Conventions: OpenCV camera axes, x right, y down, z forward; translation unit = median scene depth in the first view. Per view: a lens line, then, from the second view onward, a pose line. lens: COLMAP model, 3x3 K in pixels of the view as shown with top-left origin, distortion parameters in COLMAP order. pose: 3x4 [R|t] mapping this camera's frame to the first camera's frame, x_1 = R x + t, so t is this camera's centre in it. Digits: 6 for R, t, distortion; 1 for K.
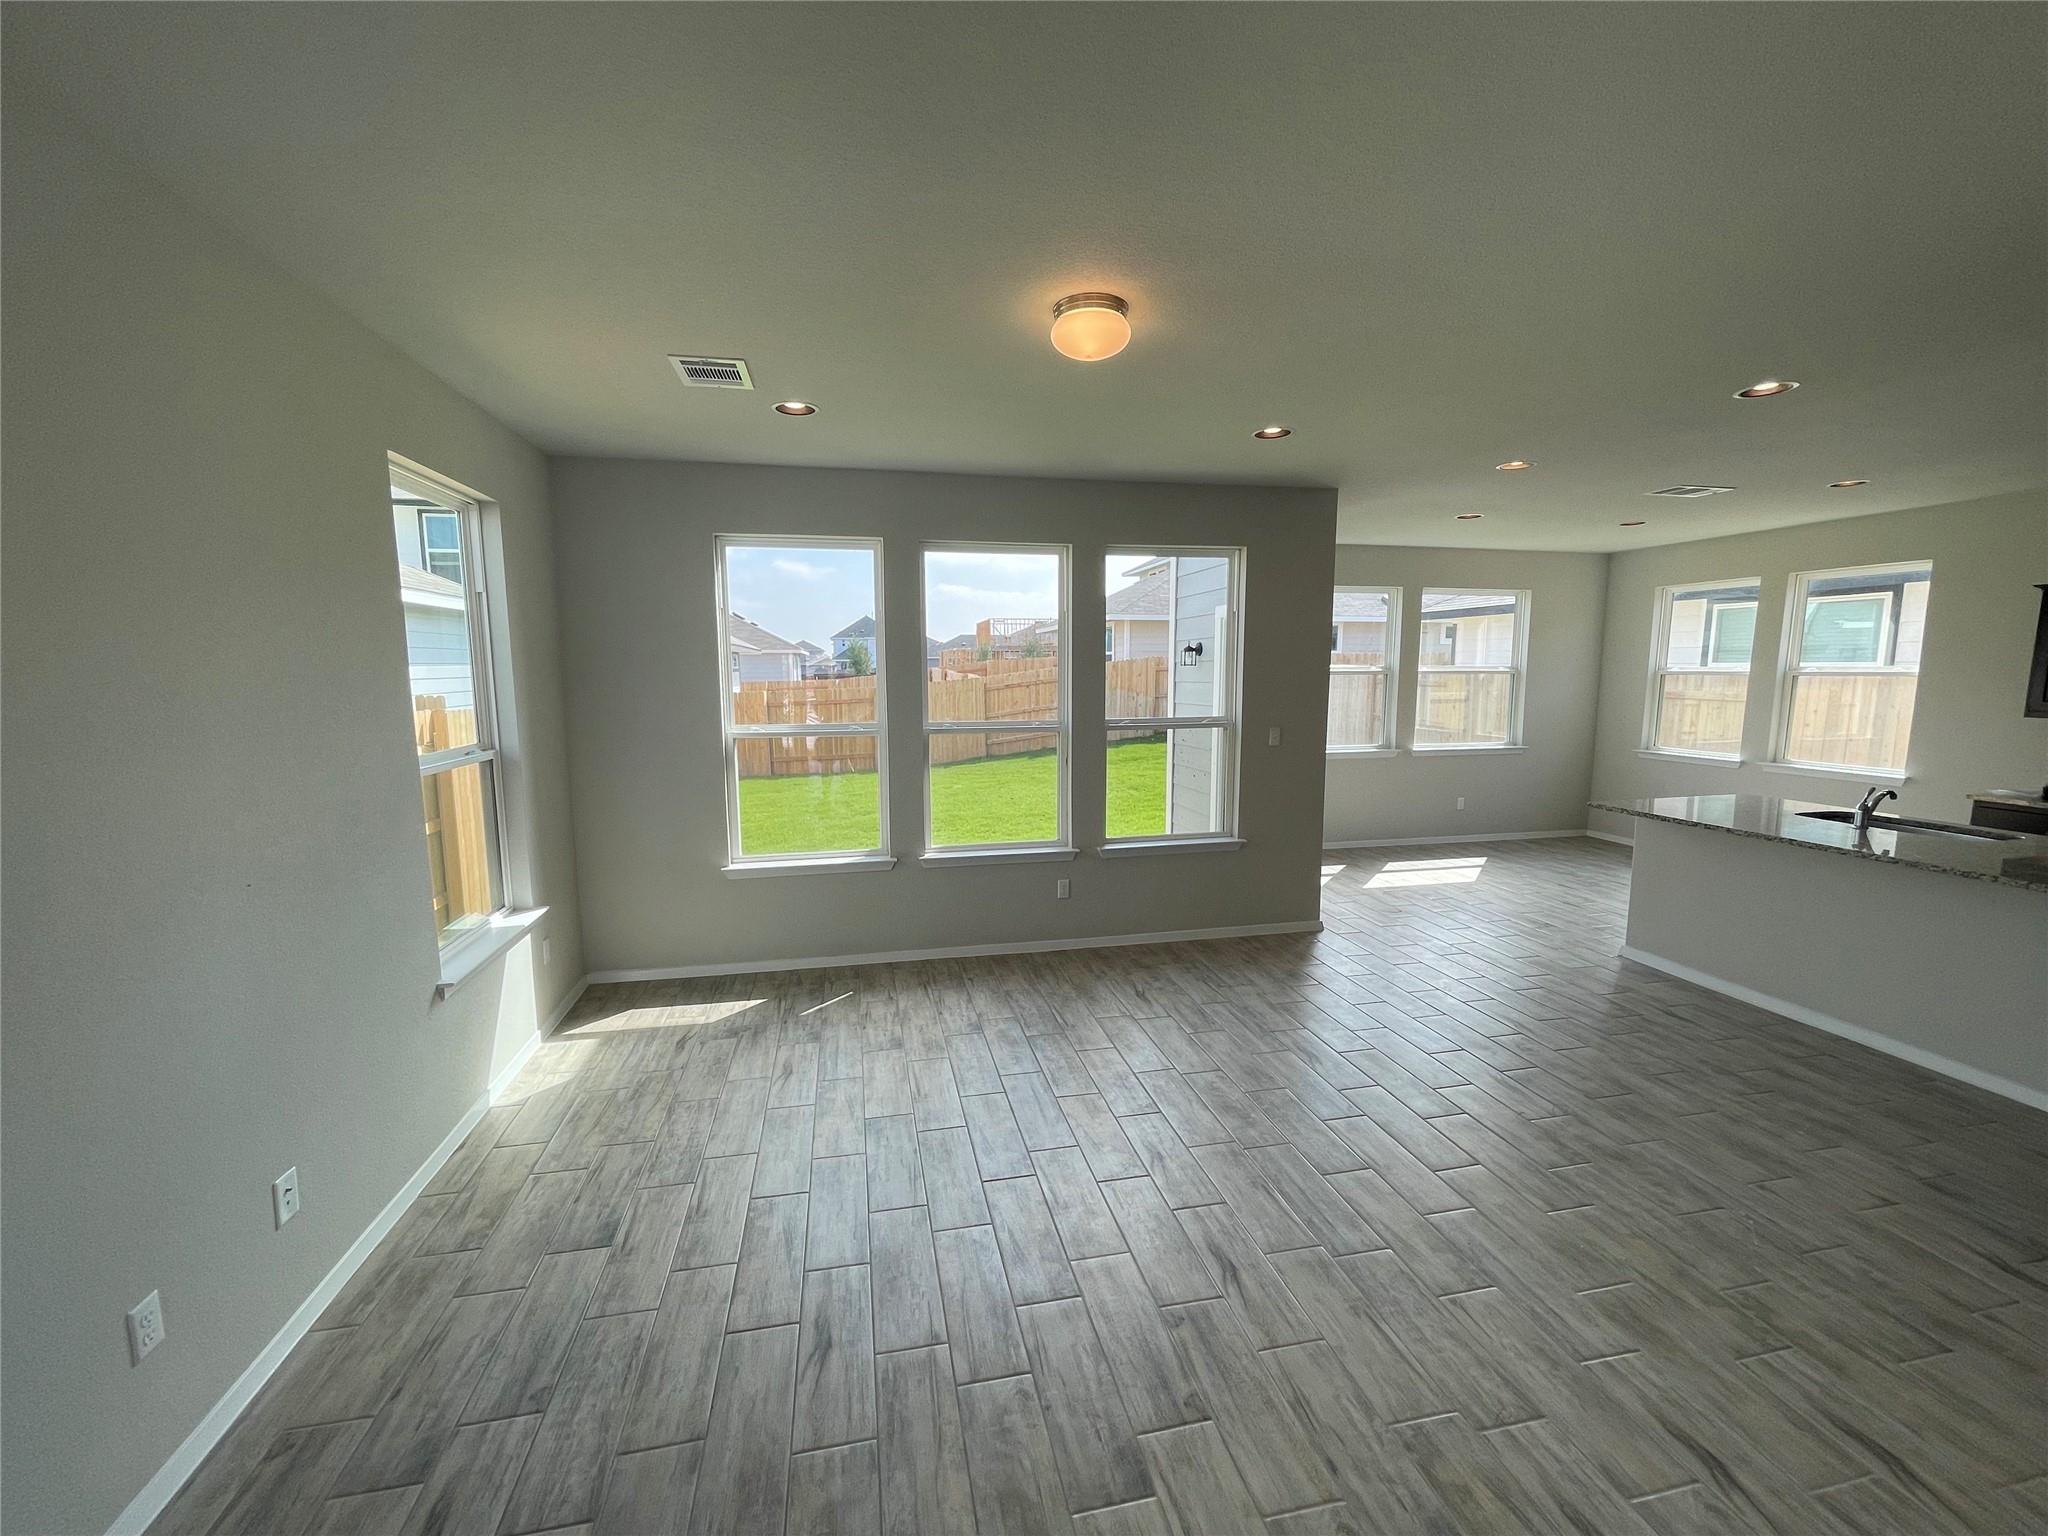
lens RADIAL K [[823.6, 0, 1017.1], [0, 823.6, 776.9], [0, 0, 1]] dist [-0.002532, -0.000495]
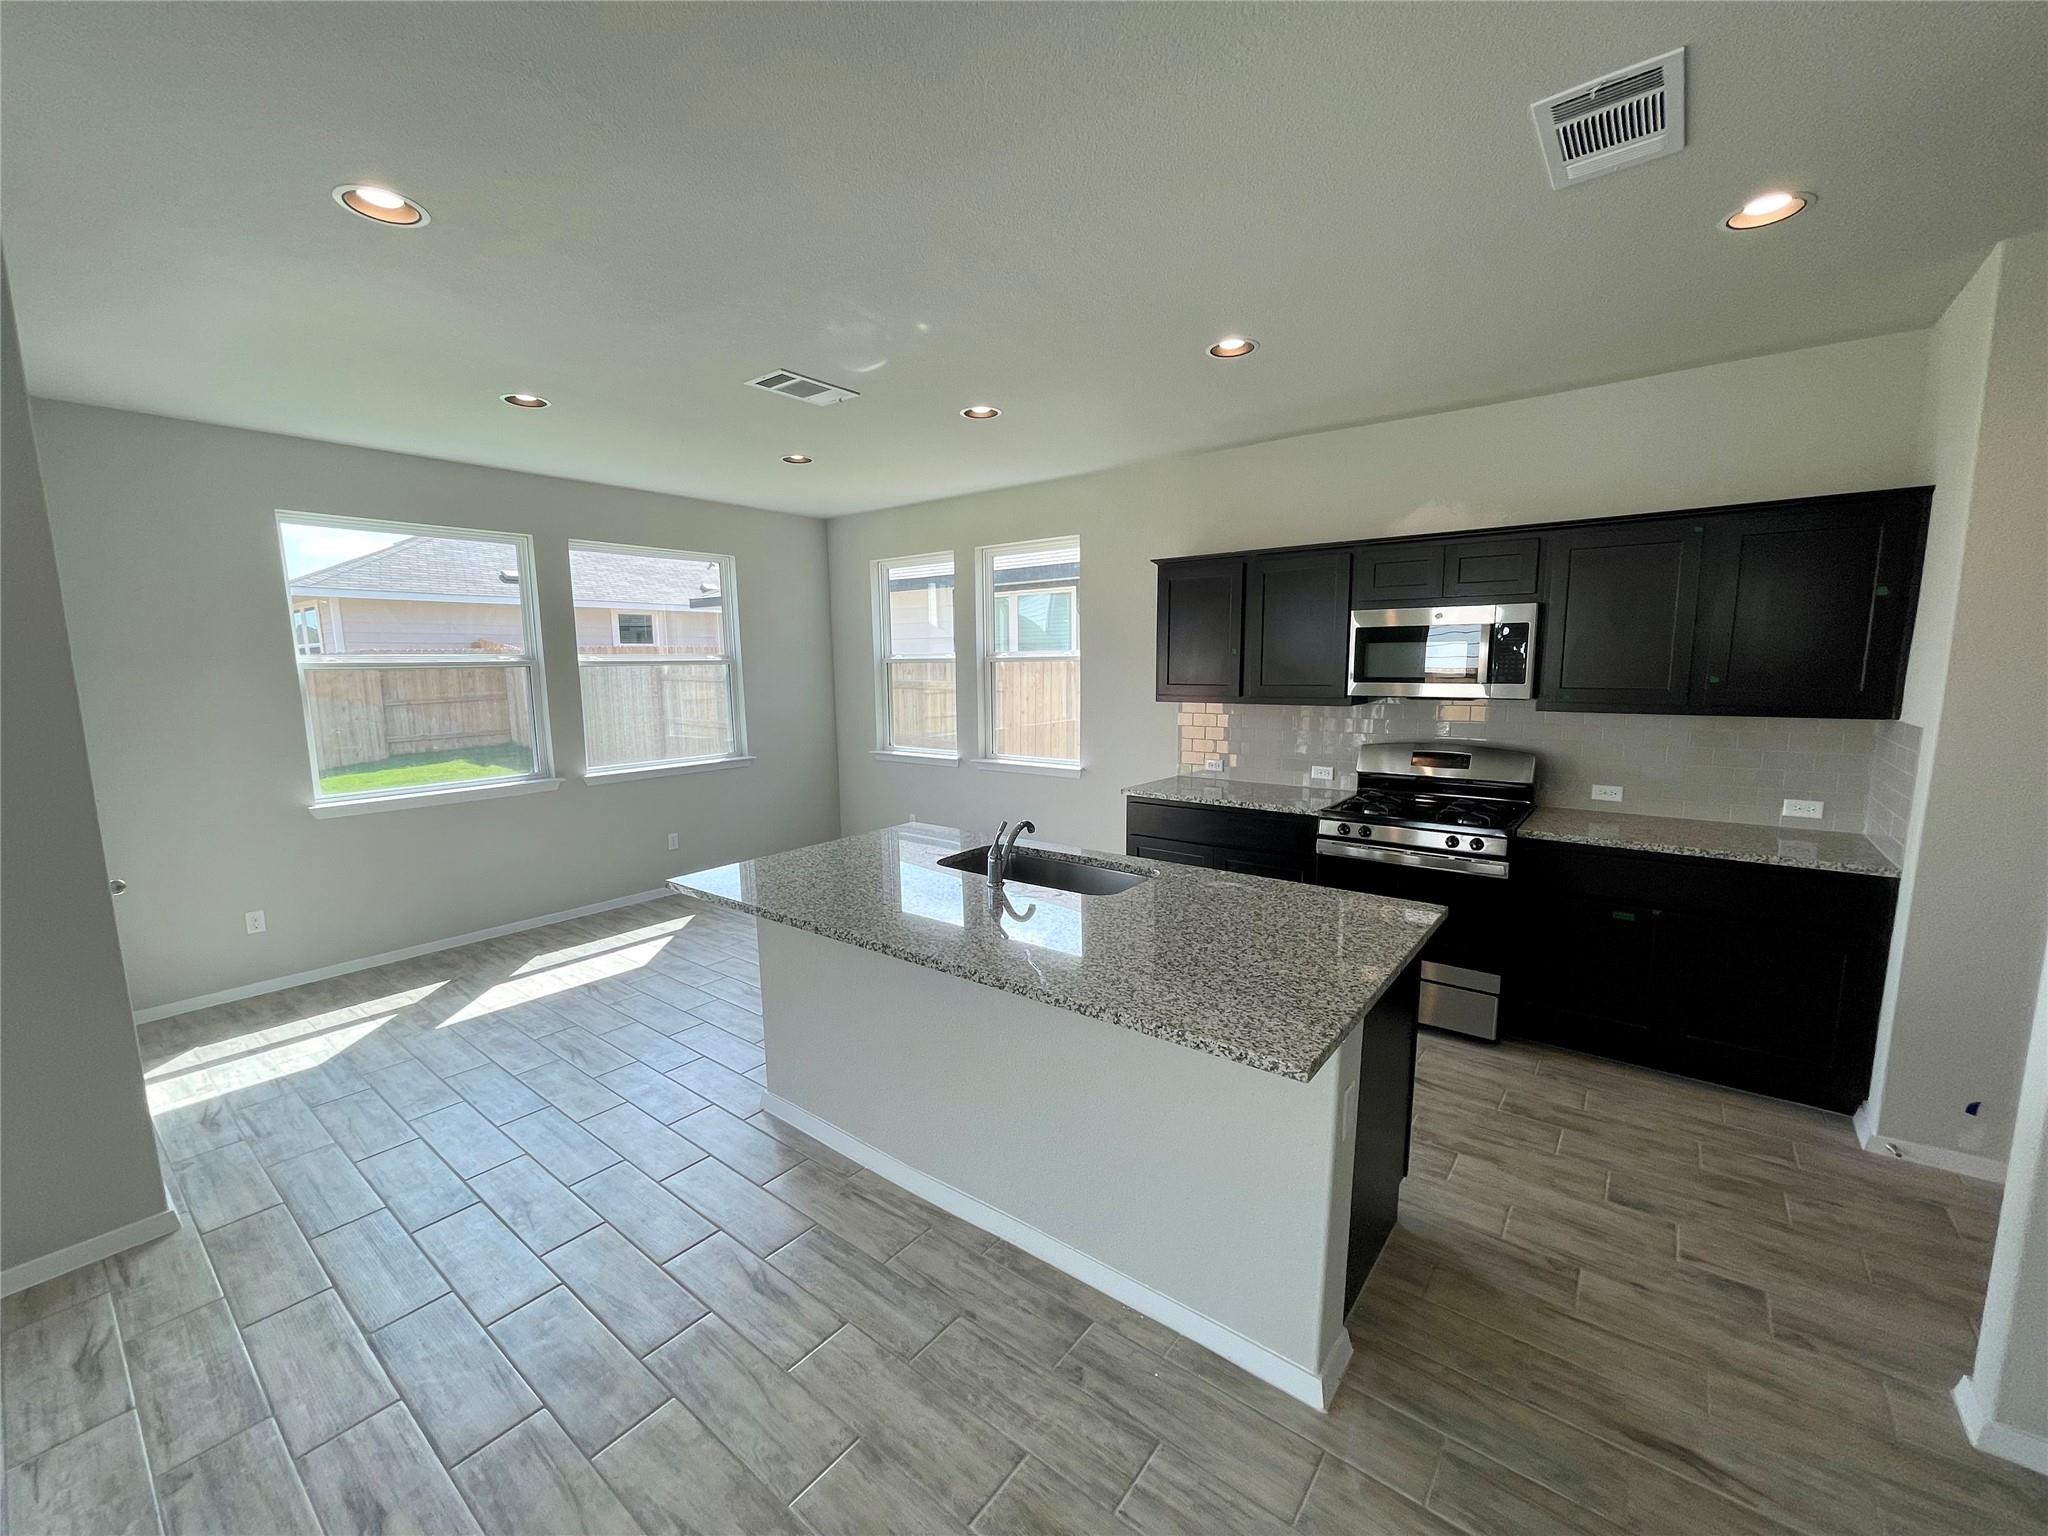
lens RADIAL K [[823.6, 0, 1017.1], [0, 823.6, 776.9], [0, 0, 1]] dist [-0.002532, -0.000495]
pose [[0.763939, -0.094571, 0.638321, 0.321932], [0.093772, 0.994972, 0.035184, -0.022788], [-0.638438, 0.032978, 0.768966, 0.246185]]
